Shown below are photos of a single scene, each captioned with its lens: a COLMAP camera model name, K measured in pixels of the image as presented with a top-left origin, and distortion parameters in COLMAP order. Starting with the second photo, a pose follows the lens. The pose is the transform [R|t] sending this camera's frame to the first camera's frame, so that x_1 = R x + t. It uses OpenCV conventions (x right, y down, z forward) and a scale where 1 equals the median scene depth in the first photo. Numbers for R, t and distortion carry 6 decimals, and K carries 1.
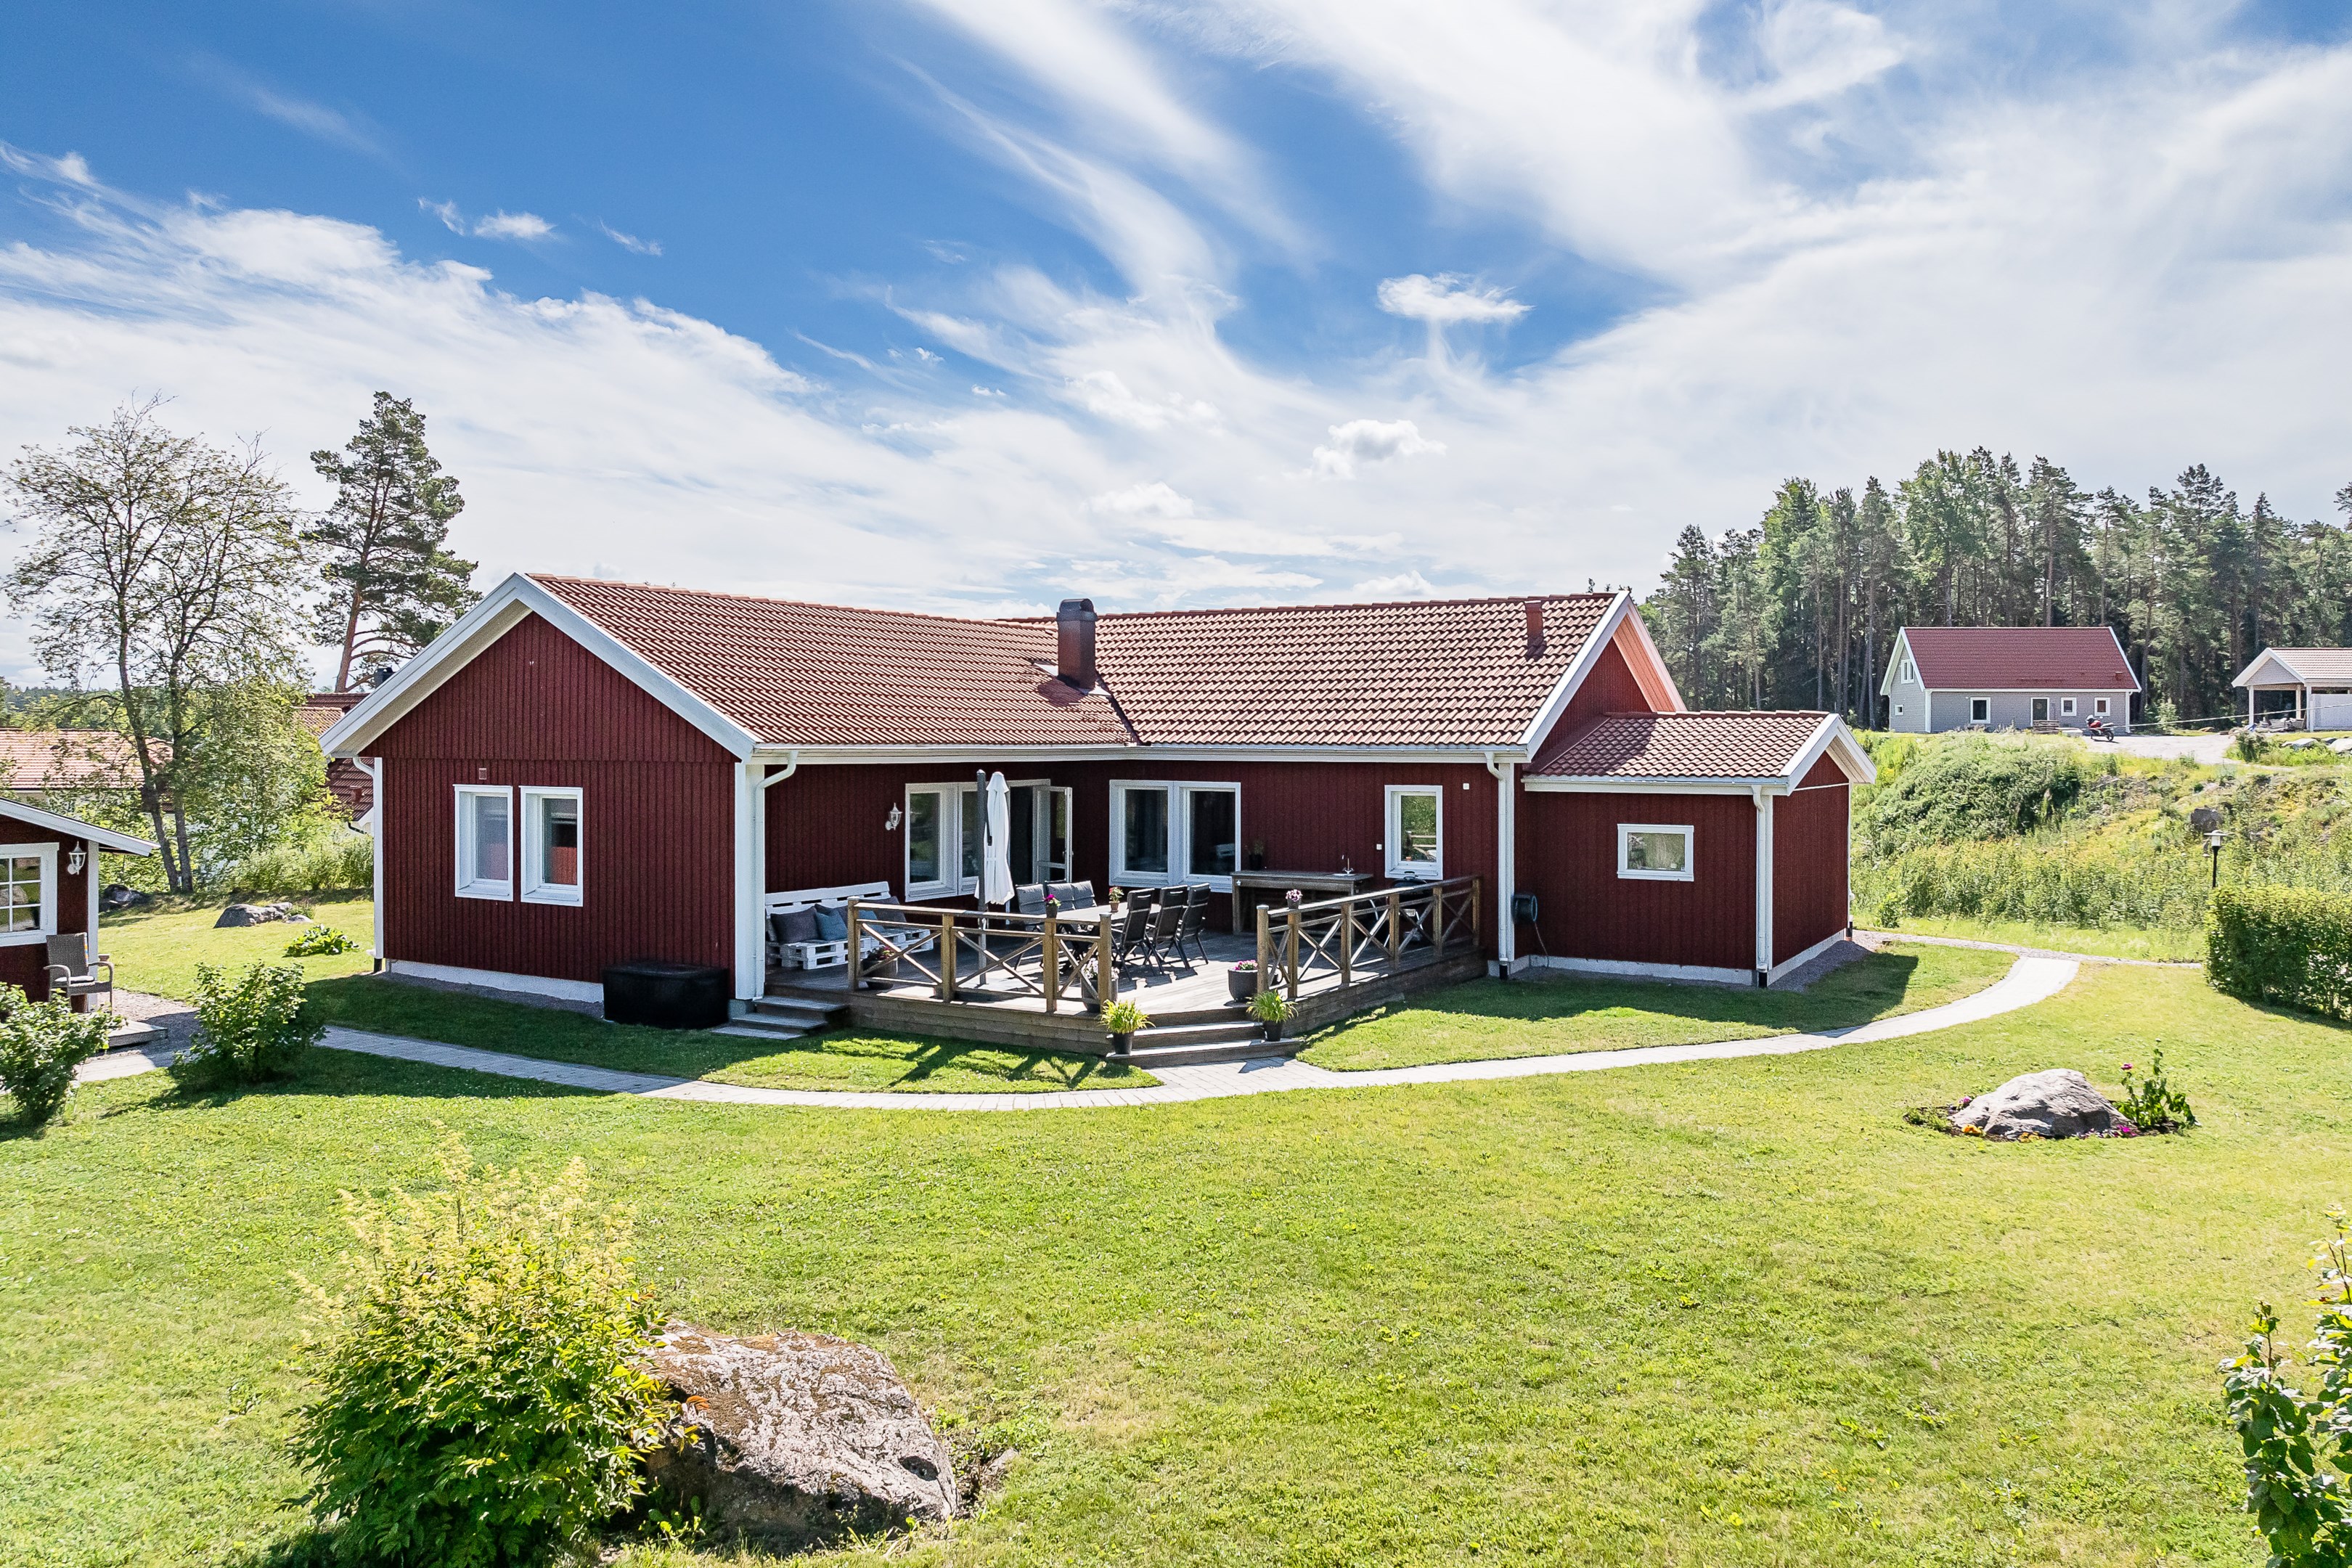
lens RADIAL K [[1663.1, 0, 1215.7], [0, 1663.1, 714.6], [0, 0, 1]] dist [-0.042429, 0.003089]
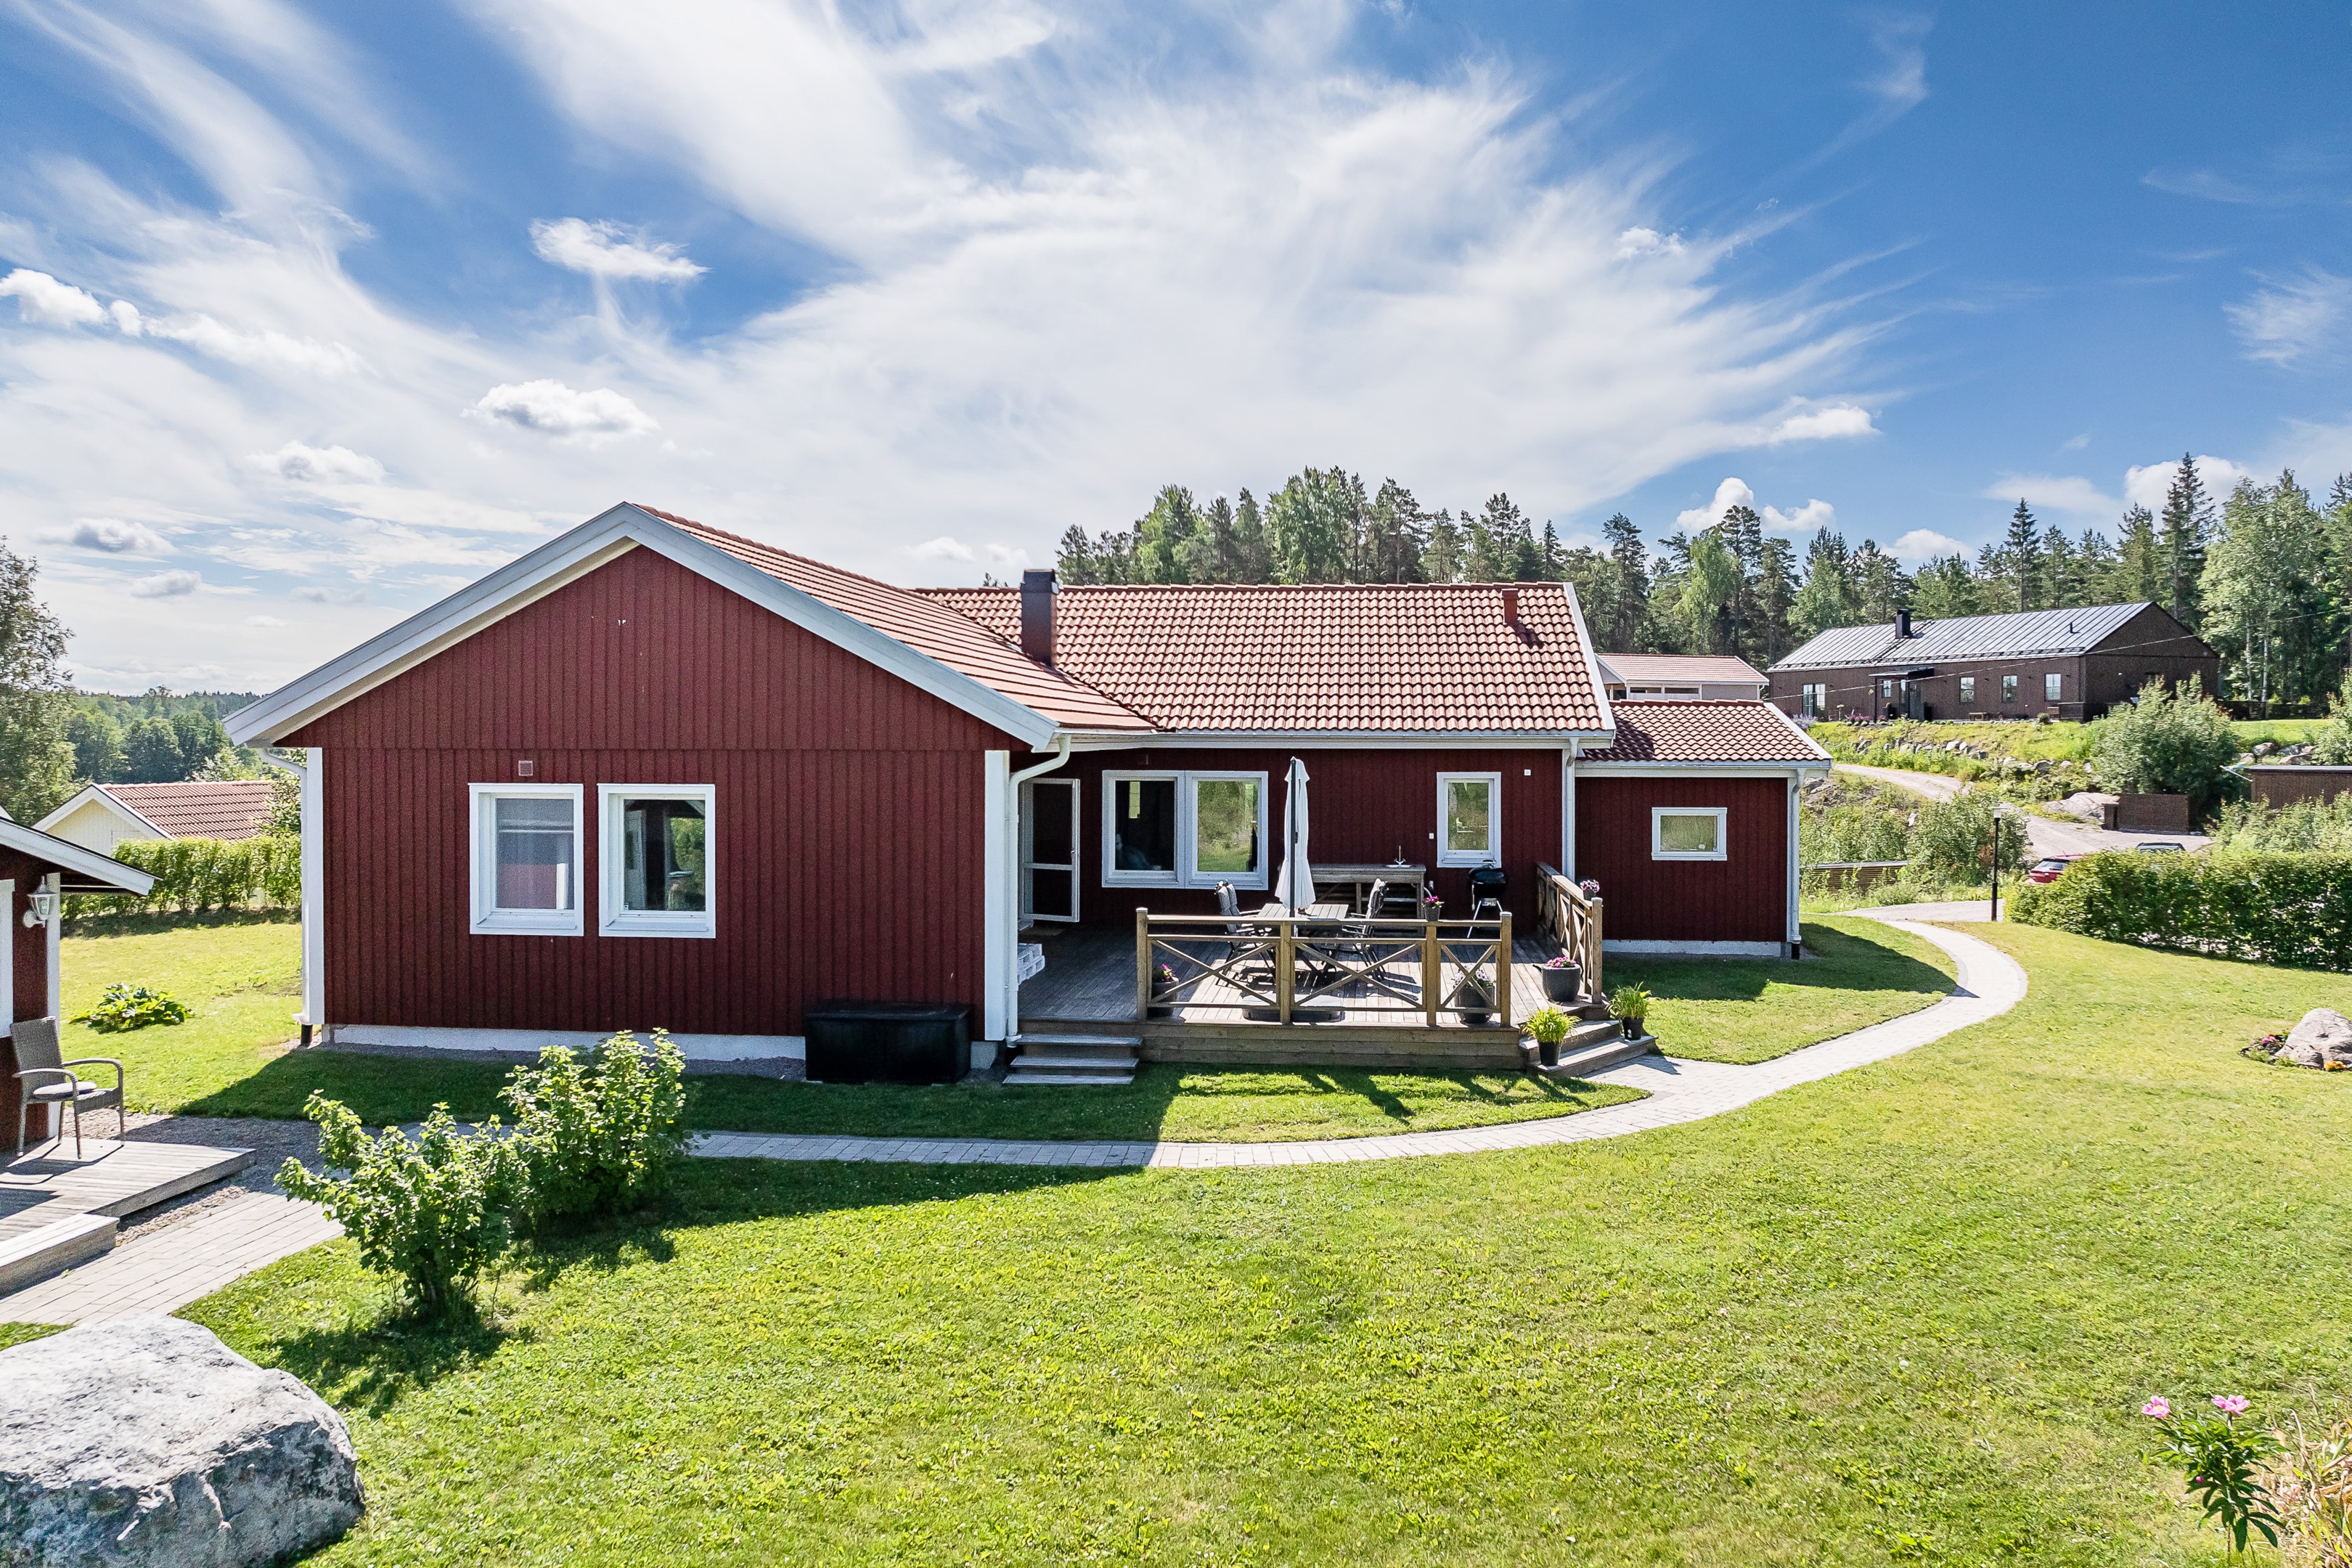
lens RADIAL K [[1642.1, 0, 1177.8], [0, 1642.1, 750.6], [0, 0, 1]] dist [-0.005012, -0.066140]
pose [[0.913563, -0.004310, 0.406674, -0.450467], [-0.006238, 0.999678, 0.024607, 0.007432], [-0.406649, -0.025017, 0.913242, 0.193042]]
